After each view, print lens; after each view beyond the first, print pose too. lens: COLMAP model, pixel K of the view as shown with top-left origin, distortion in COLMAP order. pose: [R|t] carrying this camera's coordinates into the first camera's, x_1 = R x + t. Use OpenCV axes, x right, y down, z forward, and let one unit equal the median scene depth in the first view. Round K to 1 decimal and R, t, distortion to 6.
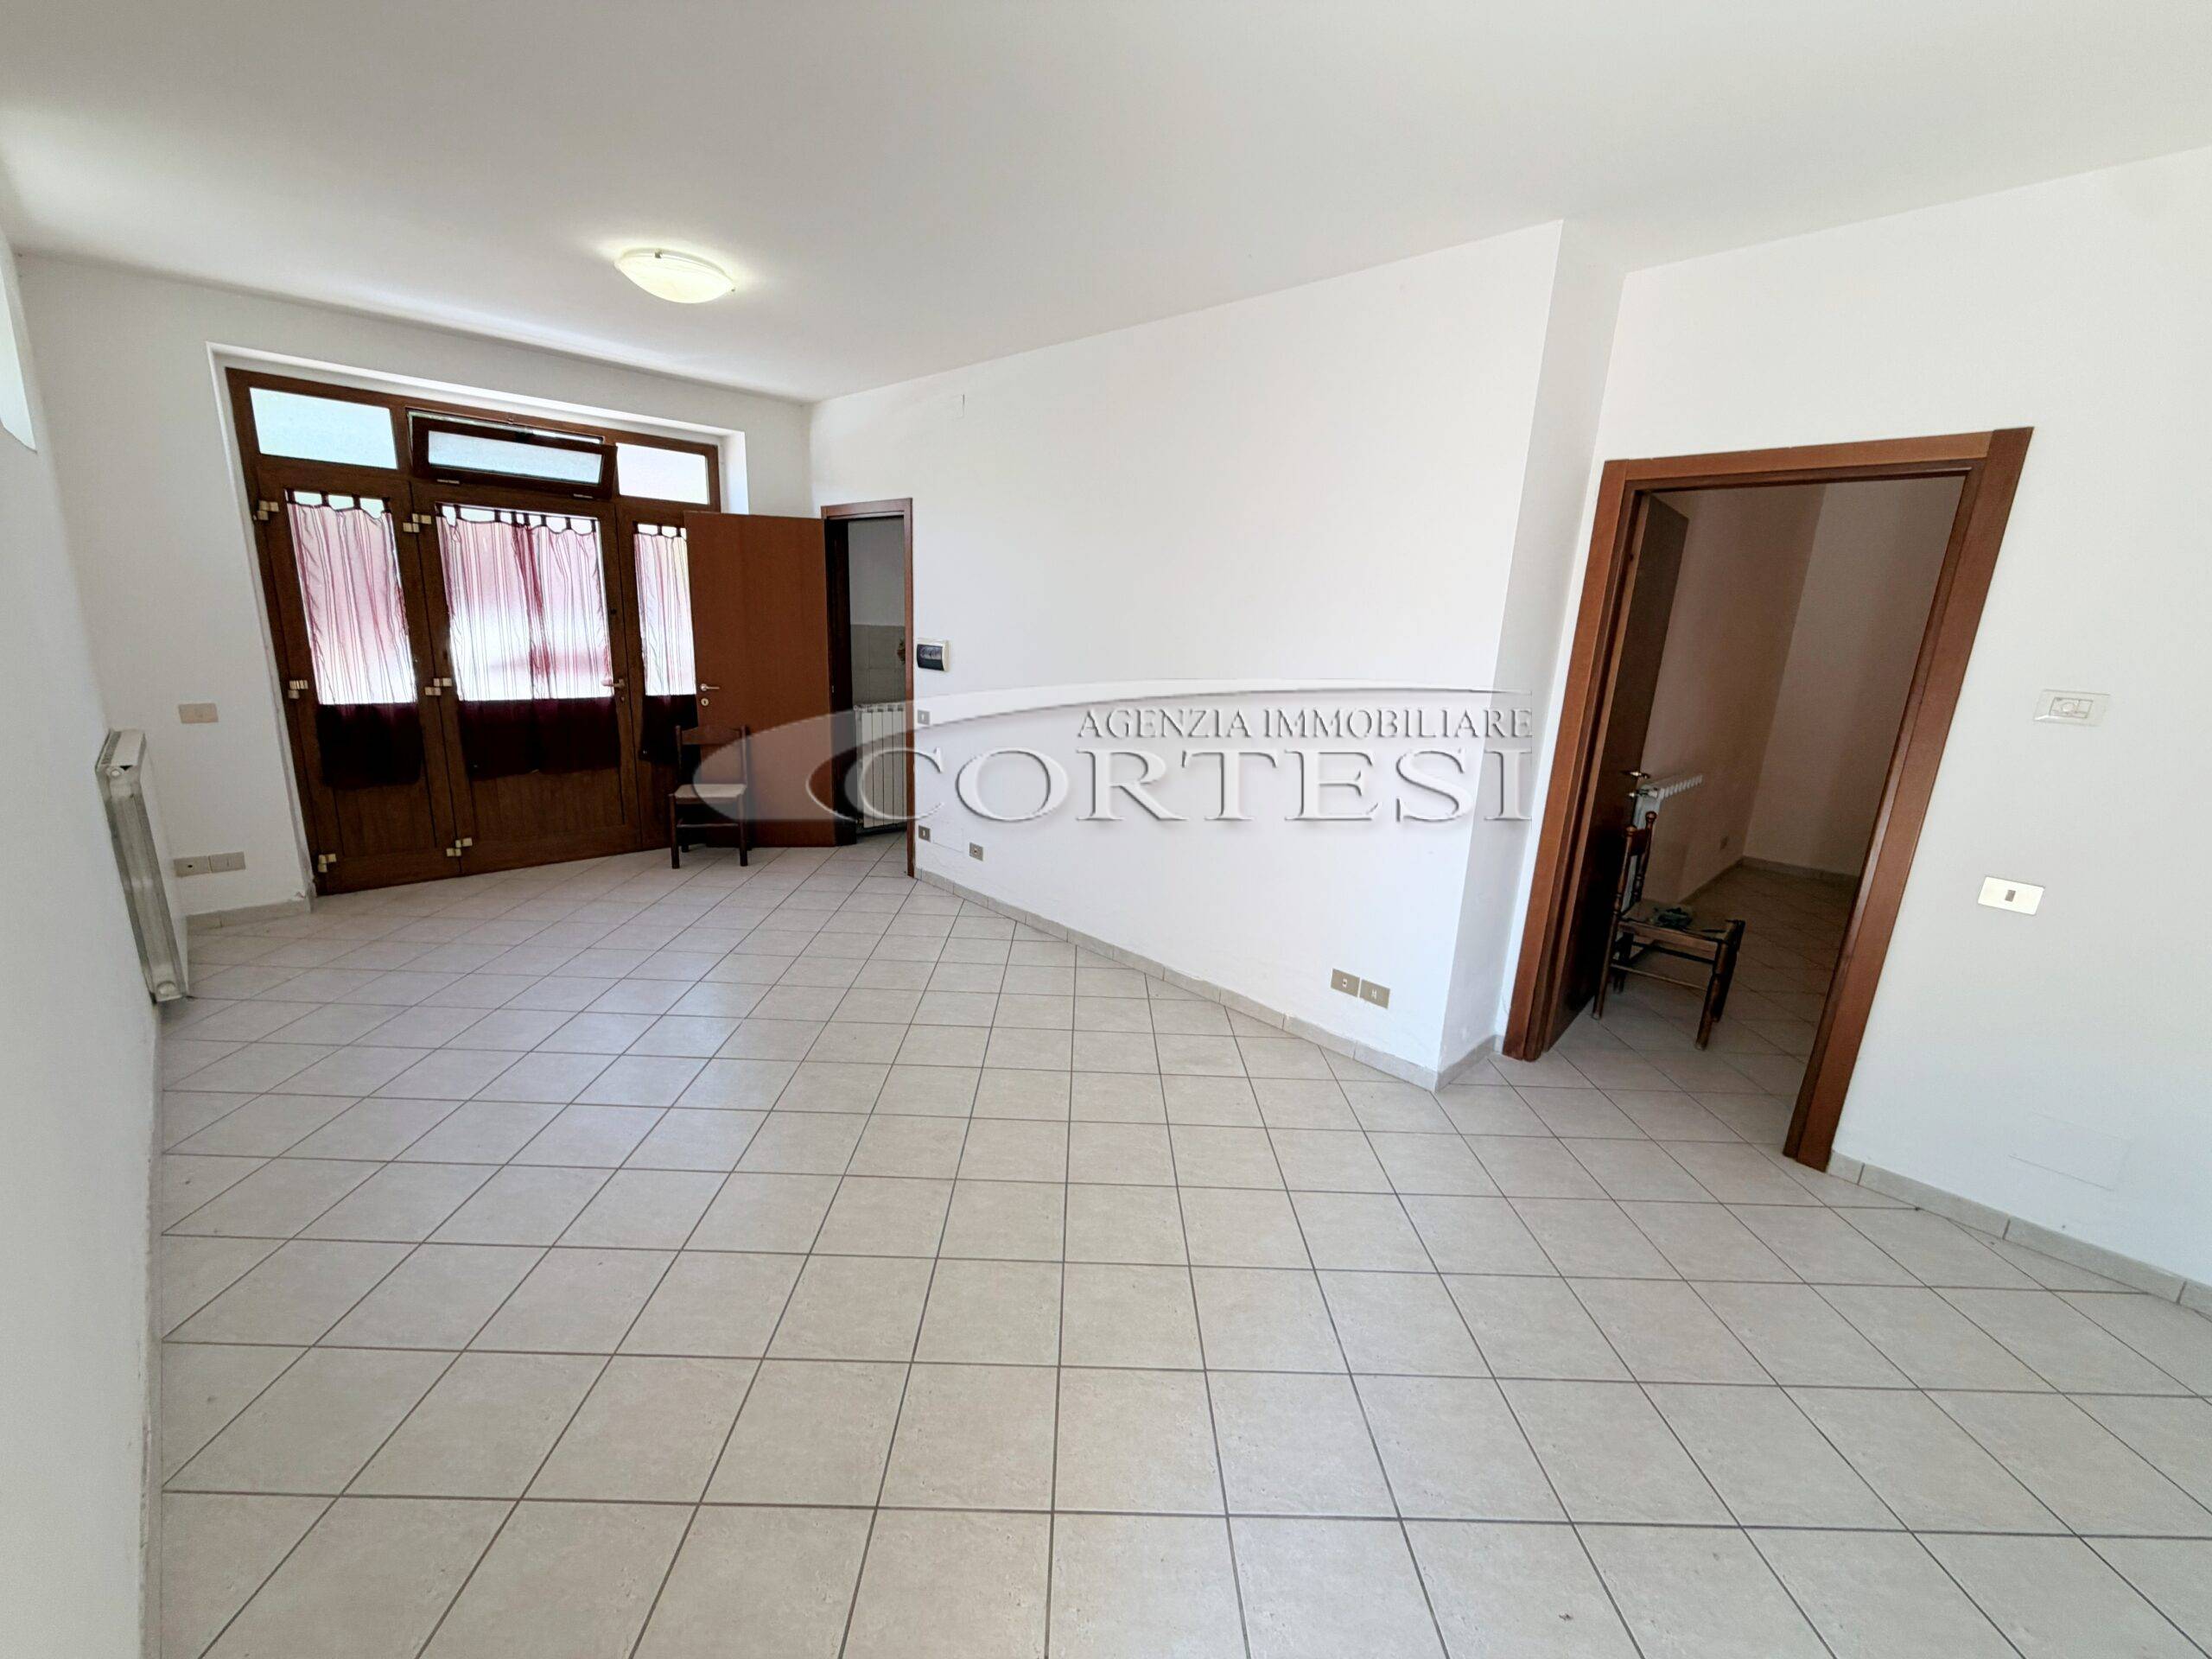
lens RADIAL K [[883.3, 0, 1101.8], [0, 883.3, 830.1], [0, 0, 1]] dist [-0.001067, 0.000577]
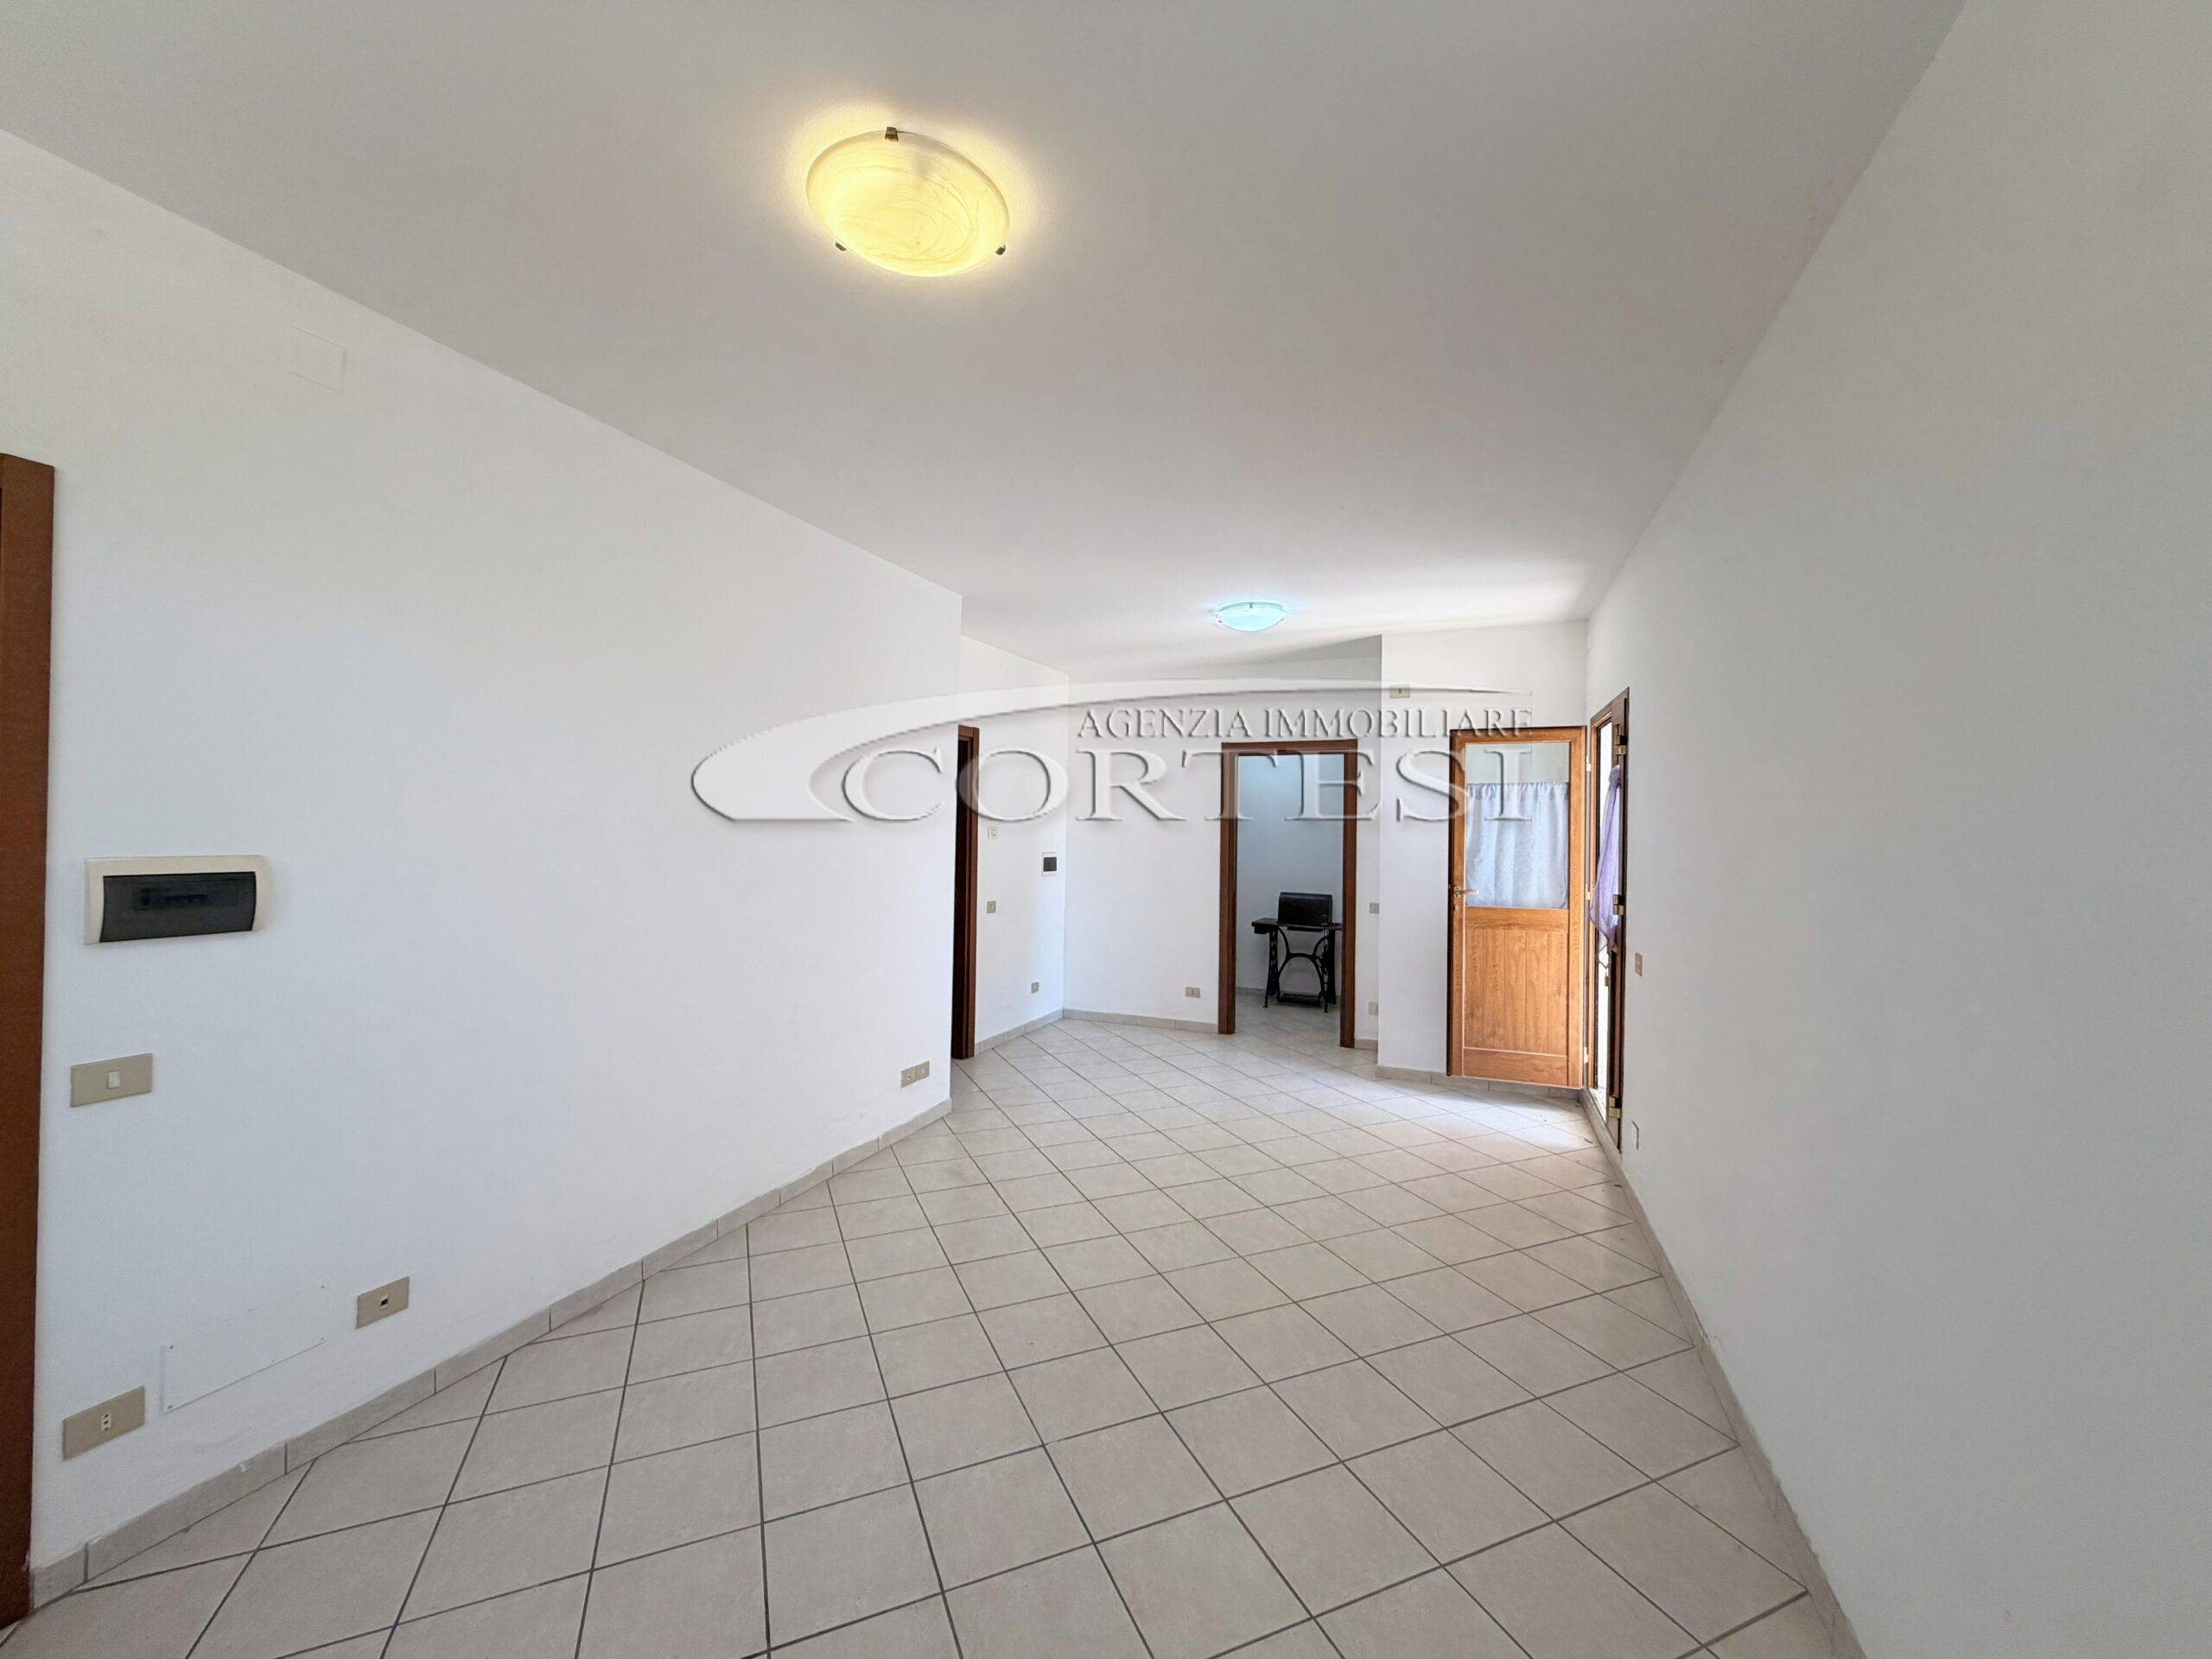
lens RADIAL K [[883.3, 0, 1101.8], [0, 883.3, 830.1], [0, 0, 1]] dist [-0.001067, 0.000577]
pose [[-0.372694, -0.043726, 0.926924, -0.851820], [0.208852, 0.969308, 0.129700, -0.238028], [-0.904146, 0.241928, -0.352123, 0.950846]]
